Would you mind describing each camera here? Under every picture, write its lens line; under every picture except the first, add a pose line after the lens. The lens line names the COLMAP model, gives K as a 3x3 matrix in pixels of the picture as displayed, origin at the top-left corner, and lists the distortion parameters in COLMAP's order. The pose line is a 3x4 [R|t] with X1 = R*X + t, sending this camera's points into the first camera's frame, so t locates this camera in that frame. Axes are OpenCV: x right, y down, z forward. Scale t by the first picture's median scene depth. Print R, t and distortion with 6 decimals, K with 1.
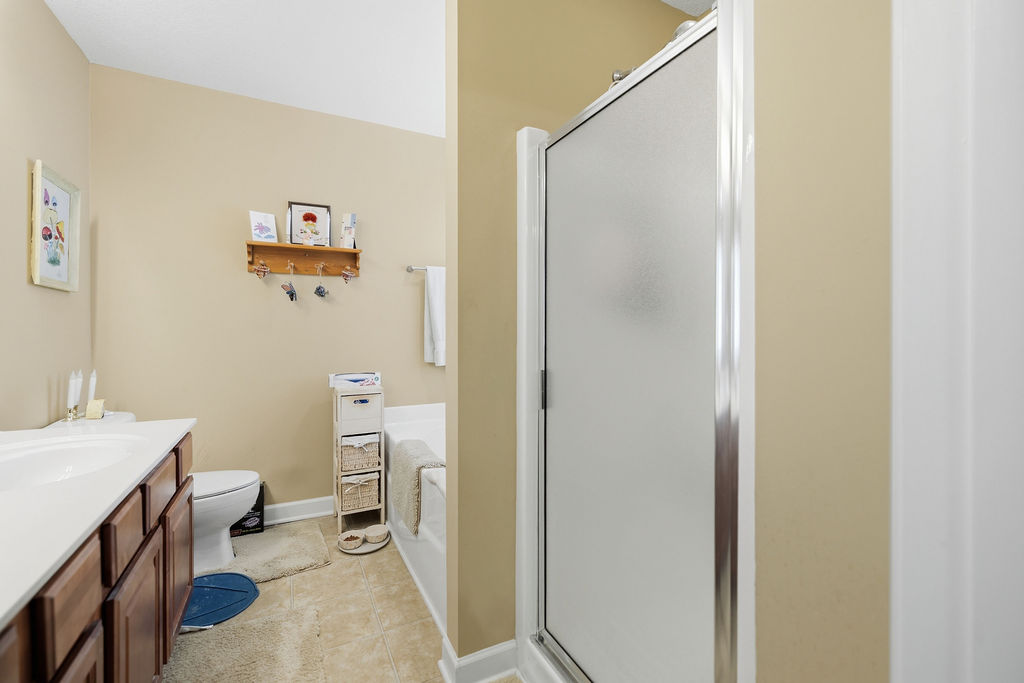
lens RADIAL K [[432.0, 0, 508.6], [0, 432.0, 331.3], [0, 0, 1]] dist [-0.002651, -0.000547]
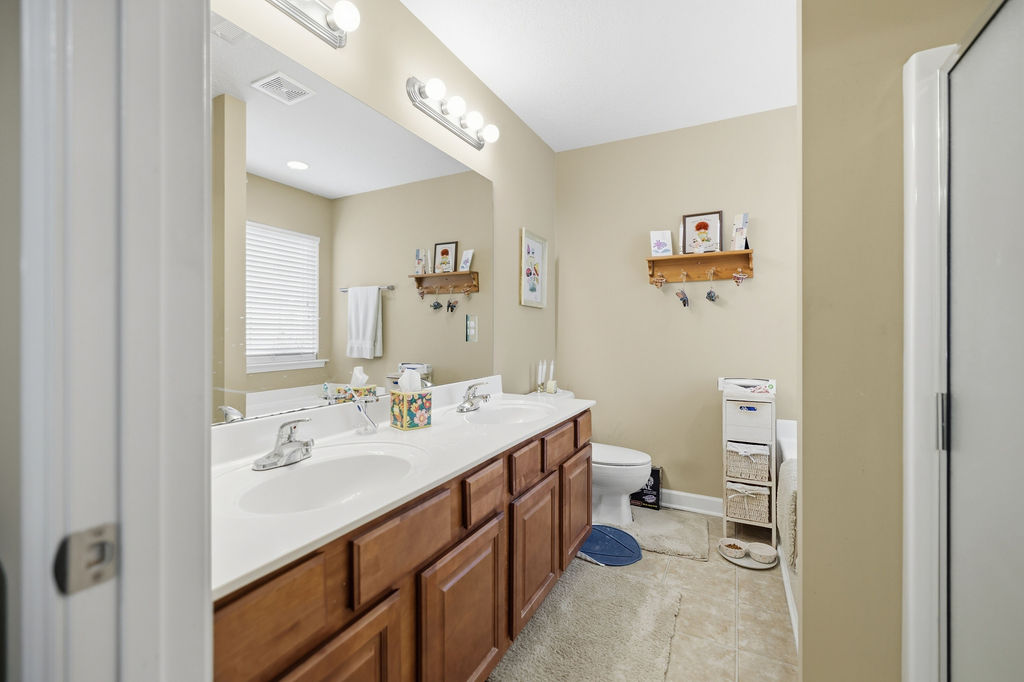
lens RADIAL K [[432.0, 0, 514.6], [0, 432.0, 329.9], [0, 0, 1]] dist [-0.002651, -0.000547]
pose [[0.583238, -0.003566, -0.812294, 0.162628], [-0.003678, 0.999969, -0.007030, -0.003394], [0.812293, 0.007087, 0.583206, 0.026656]]
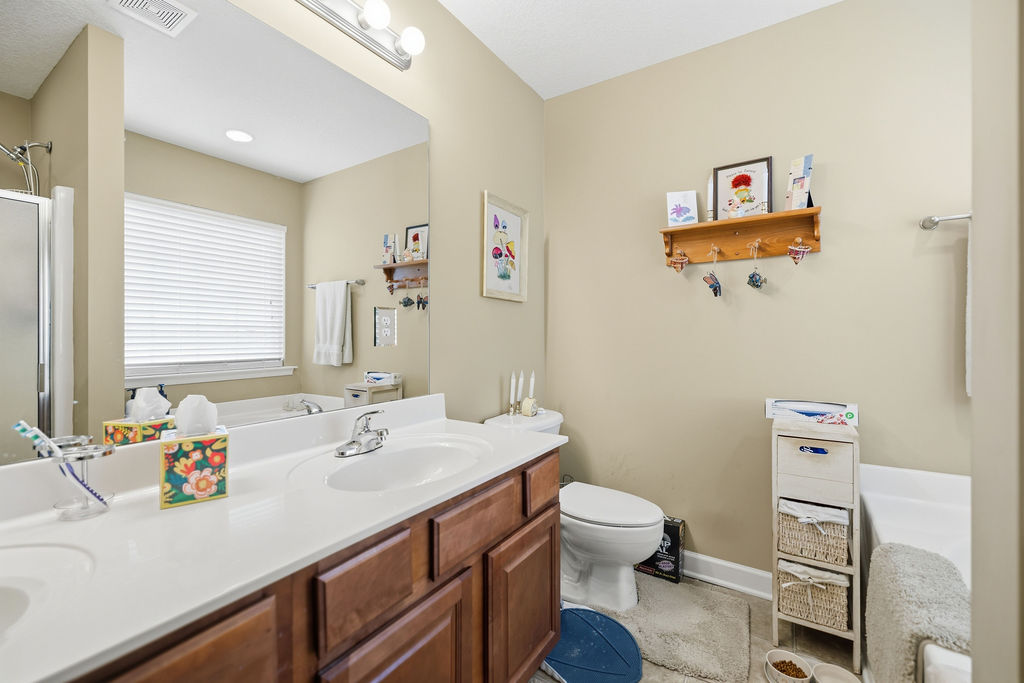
lens RADIAL K [[432.0, 0, 511.9], [0, 432.0, 335.9], [0, 0, 1]] dist [-0.002651, -0.000547]
pose [[0.499908, -0.000651, -0.866078, -0.027480], [-0.001271, 0.999998, -0.001486, 0.000974], [0.866078, 0.001844, 0.499906, 0.385872]]
